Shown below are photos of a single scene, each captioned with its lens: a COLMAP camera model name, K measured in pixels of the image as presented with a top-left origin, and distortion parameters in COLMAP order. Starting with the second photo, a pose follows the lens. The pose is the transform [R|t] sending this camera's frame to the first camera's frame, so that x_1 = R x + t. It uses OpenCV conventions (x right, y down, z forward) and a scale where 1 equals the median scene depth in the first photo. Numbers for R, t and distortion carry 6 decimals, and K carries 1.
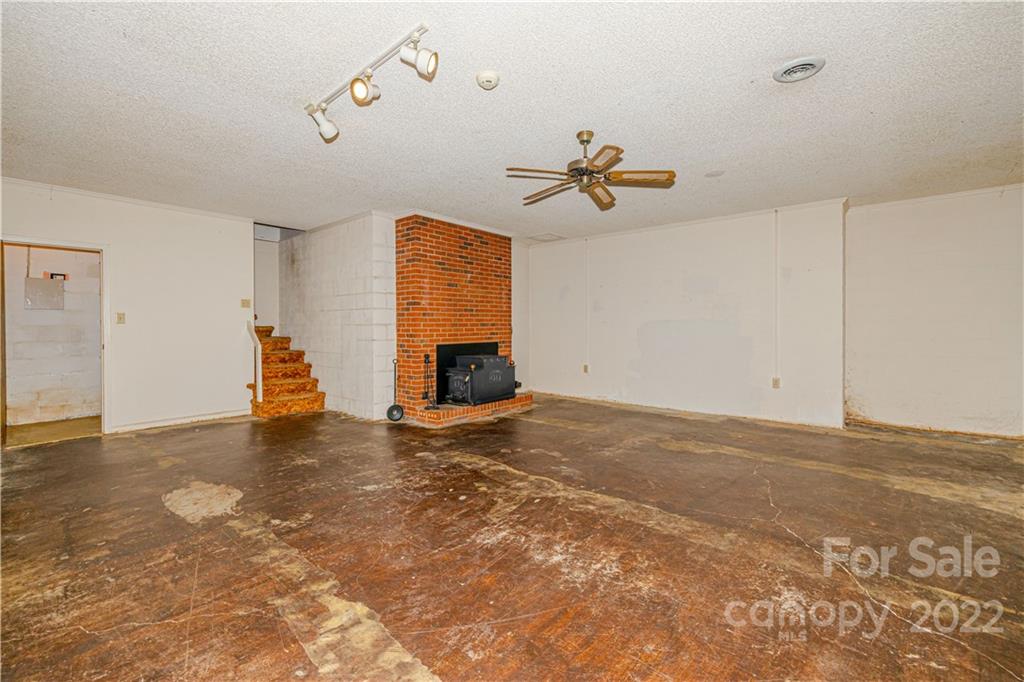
lens RADIAL K [[435.6, 0, 507.1], [0, 435.6, 334.7], [0, 0, 1]] dist [0.002233, -0.000115]
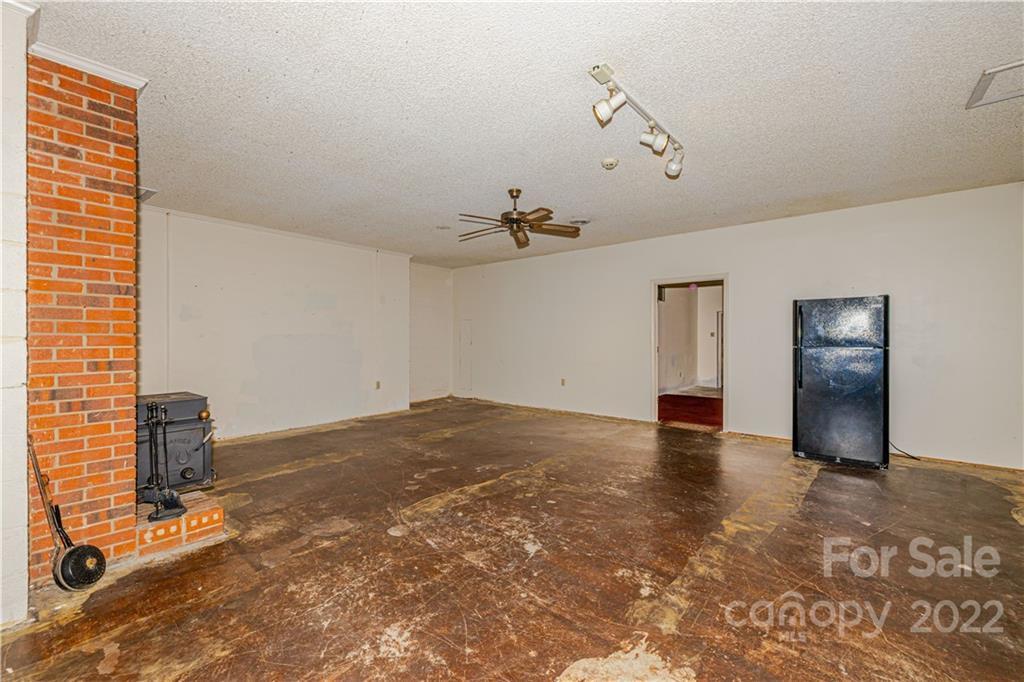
lens RADIAL K [[435.6, 0, 507.0], [0, 435.6, 341.4], [0, 0, 1]] dist [0.002233, -0.000115]
pose [[-0.025096, -0.002853, 0.999681, -1.137047], [0.018703, 0.999820, 0.003323, -0.026101], [-0.999510, 0.018780, -0.025038, 1.094574]]
